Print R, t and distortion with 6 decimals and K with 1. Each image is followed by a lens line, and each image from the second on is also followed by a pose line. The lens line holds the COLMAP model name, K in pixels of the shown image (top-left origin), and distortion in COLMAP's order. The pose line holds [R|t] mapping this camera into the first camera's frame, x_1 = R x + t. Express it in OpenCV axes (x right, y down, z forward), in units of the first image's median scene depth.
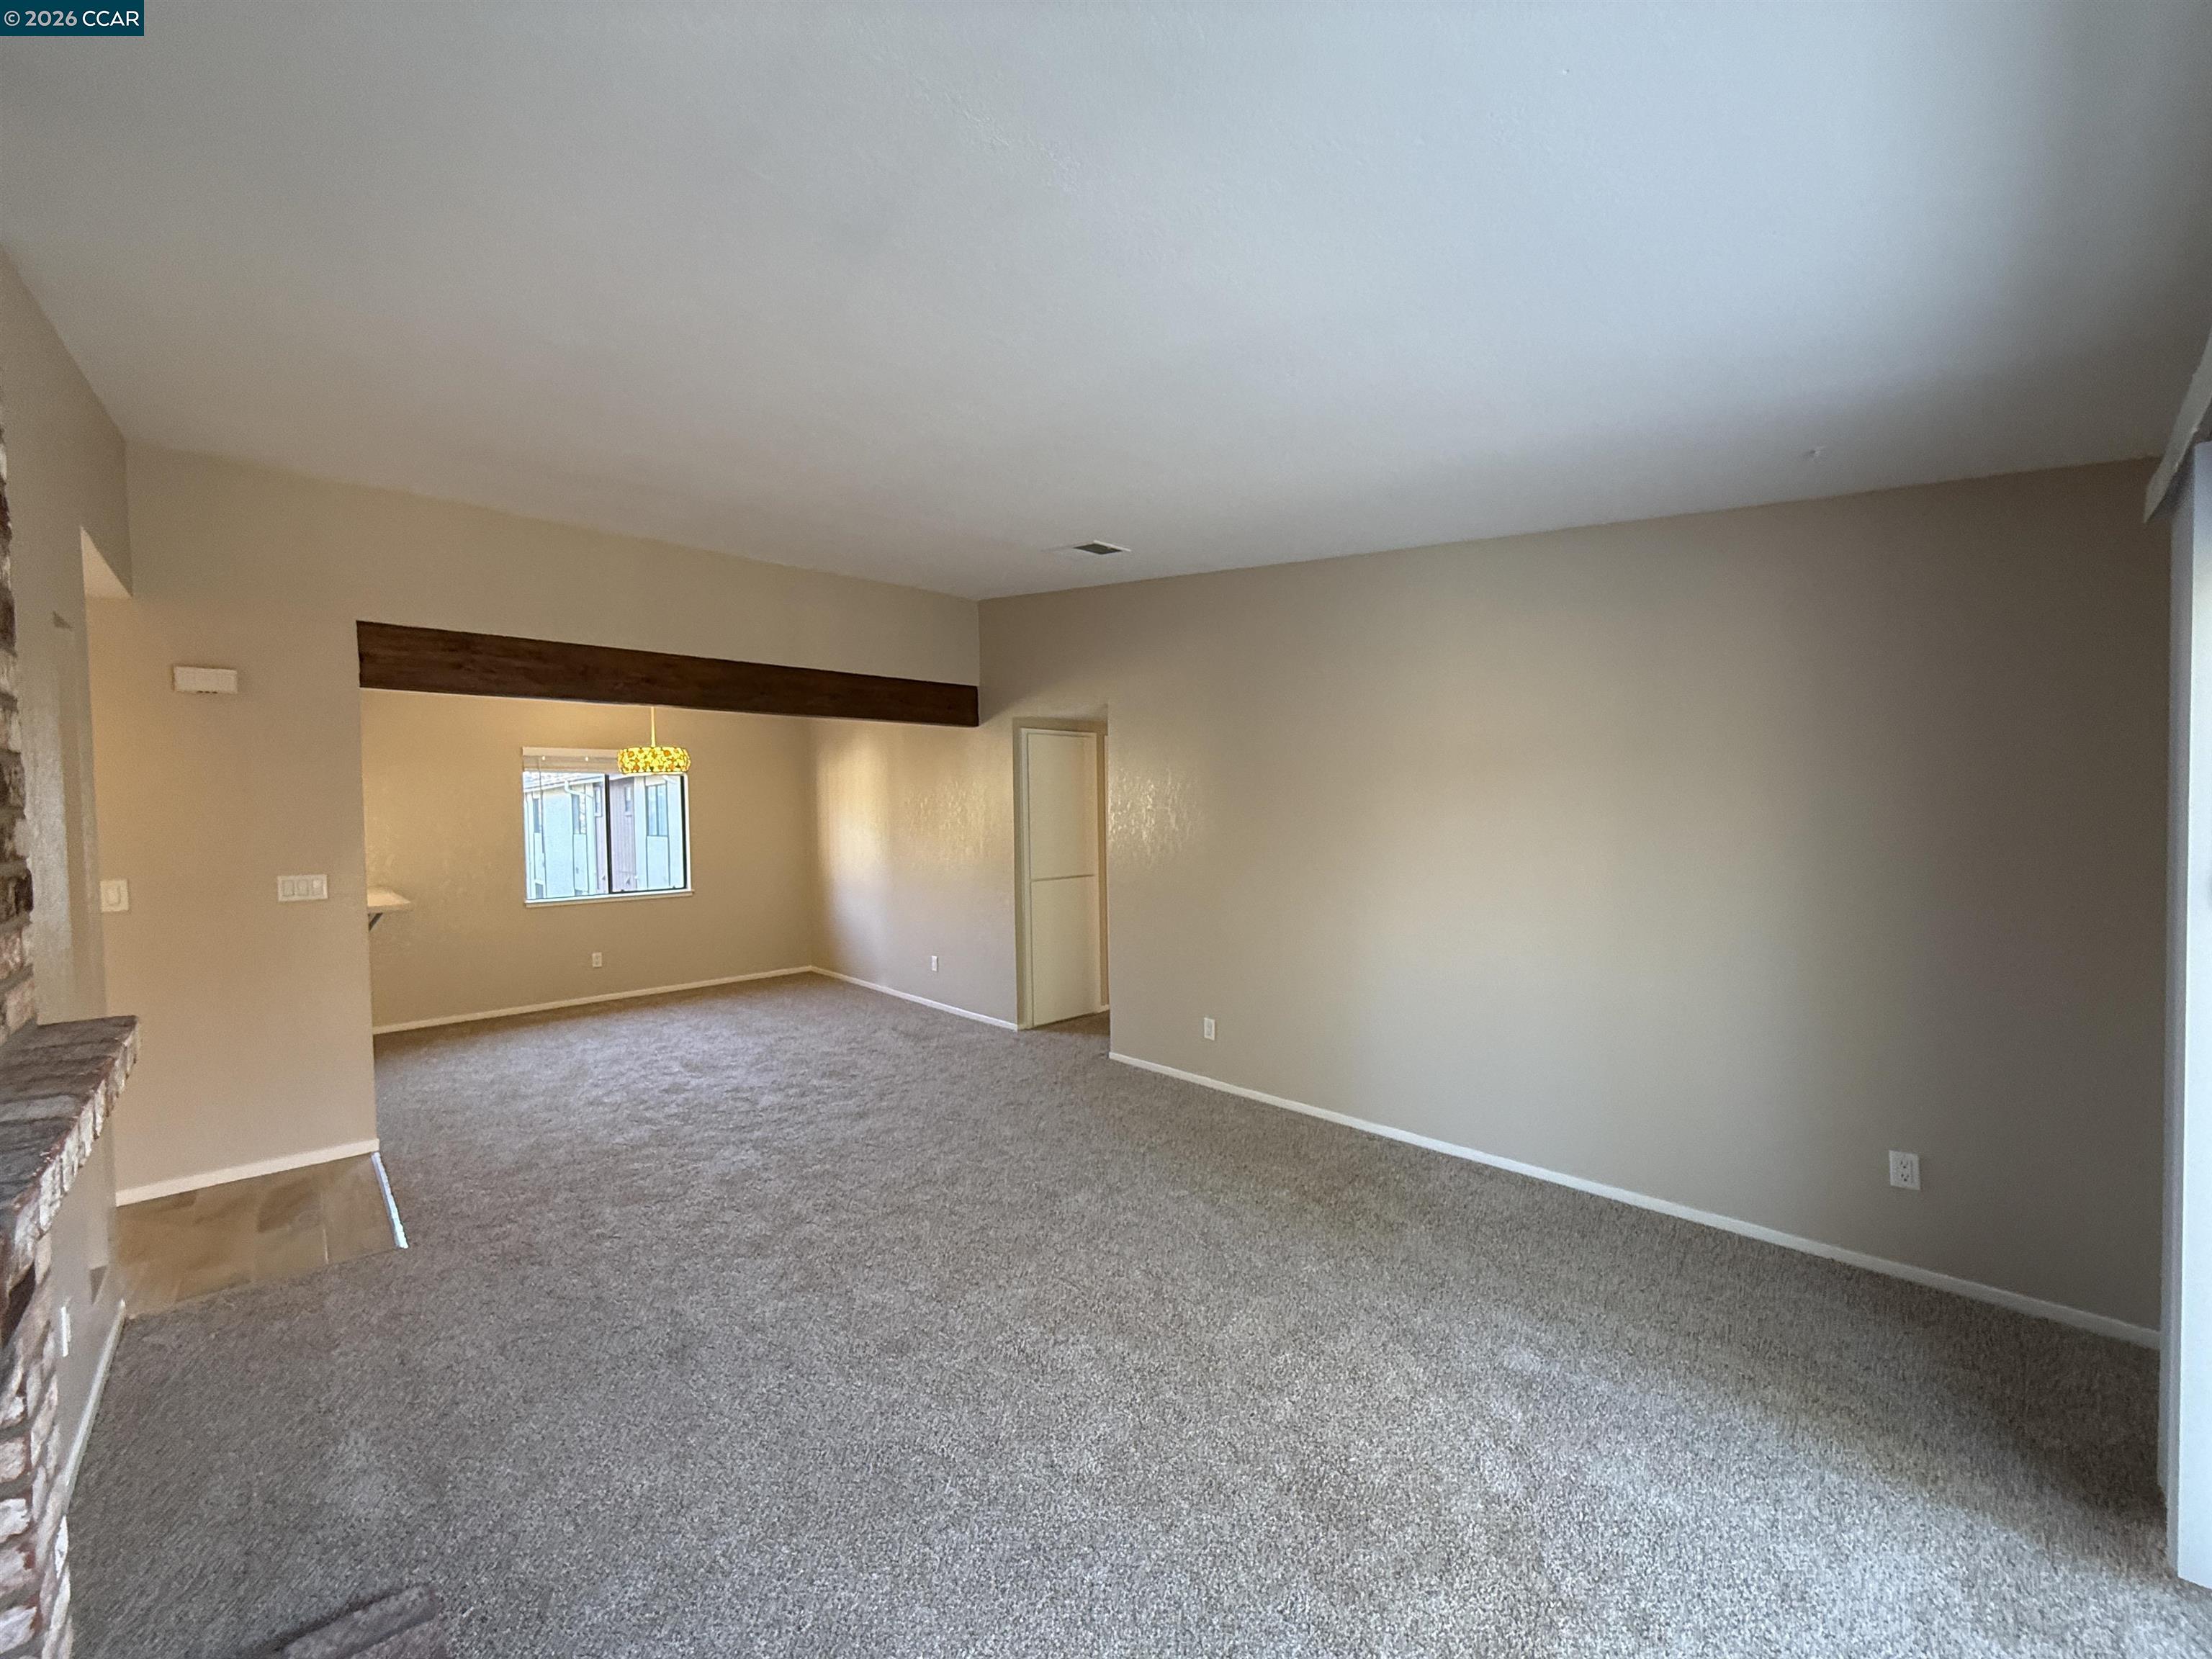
lens RADIAL K [[882.1, 0, 1108.8], [0, 882.1, 834.0], [0, 0, 1]] dist [0.000527, -0.000460]
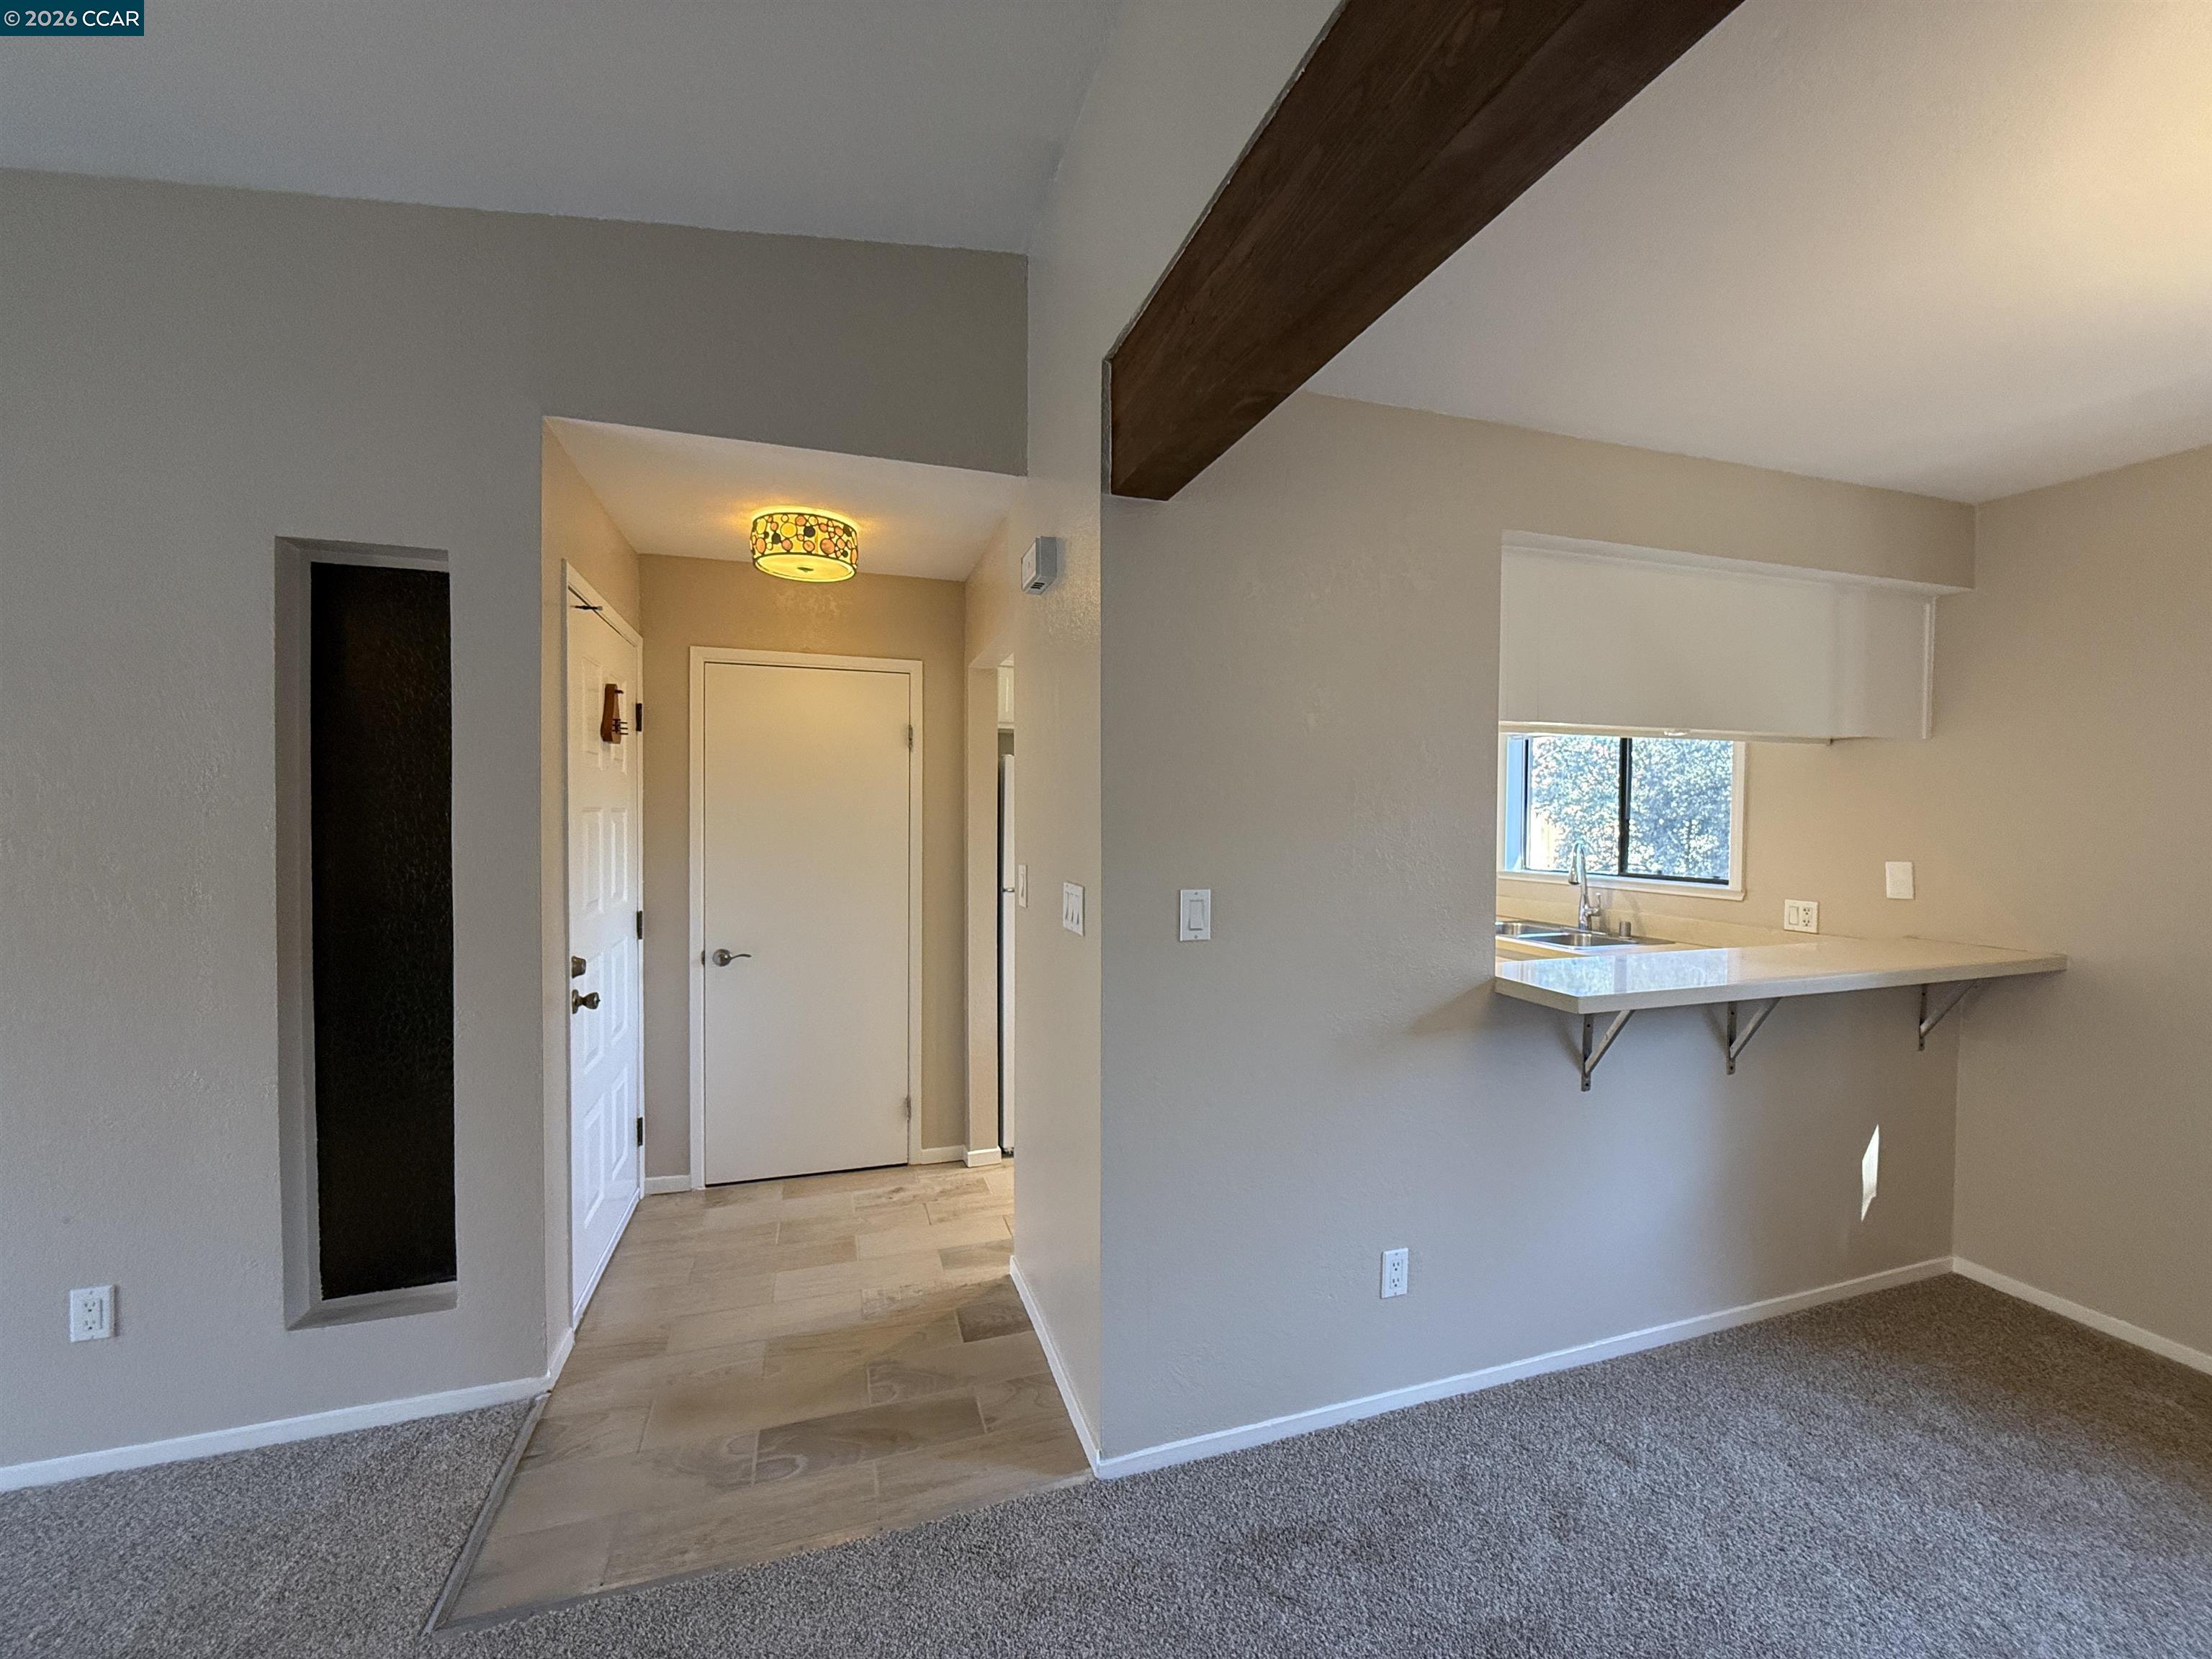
lens RADIAL K [[882.1, 0, 1108.8], [0, 882.1, 834.0], [0, 0, 1]] dist [0.000527, -0.000460]
pose [[-0.418634, 0.034838, -0.907486, -0.349362], [-0.025418, 0.998423, 0.050055, -0.010478], [0.907799, 0.044021, -0.417089, 1.016558]]
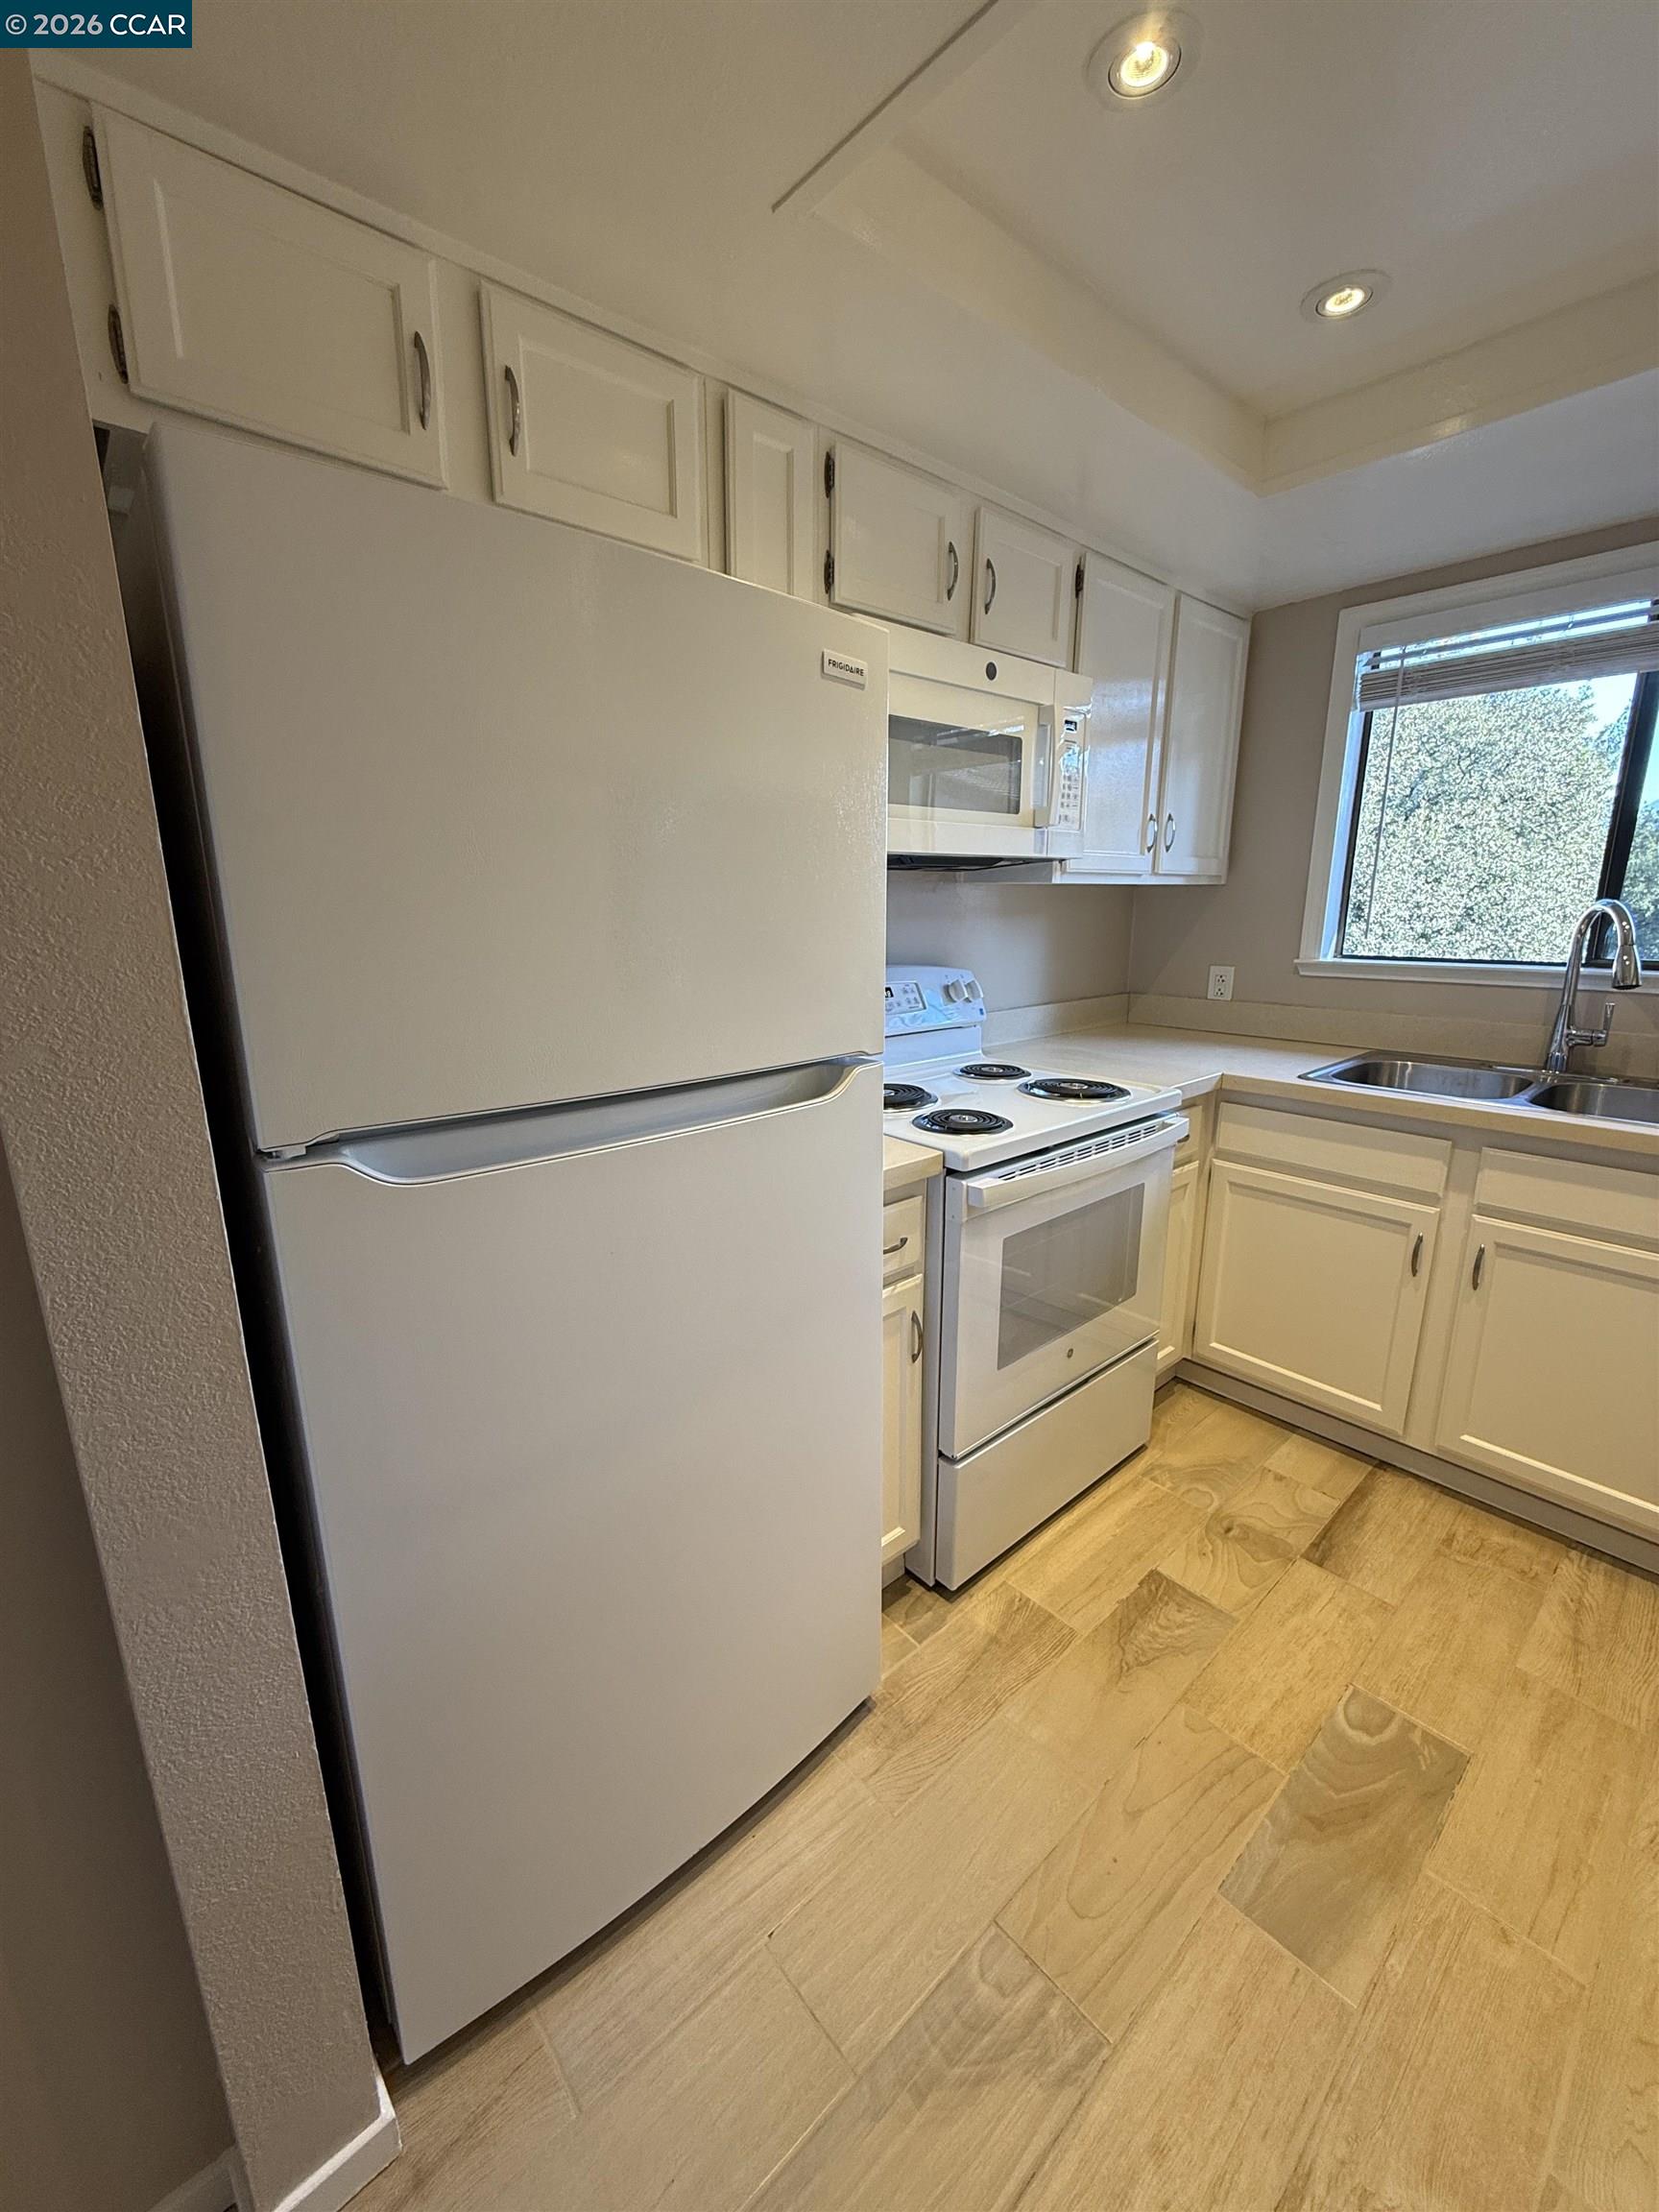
lens RADIAL K [[882.1, 0, 832.9], [0, 882.1, 1104.0], [0, 0, 1]] dist [0.000527, -0.000460]
pose [[-0.030972, 0.246700, -0.968597, -0.865021], [-0.025375, 0.968555, 0.247501, 0.027105], [0.999198, 0.032244, -0.023738, 0.717802]]
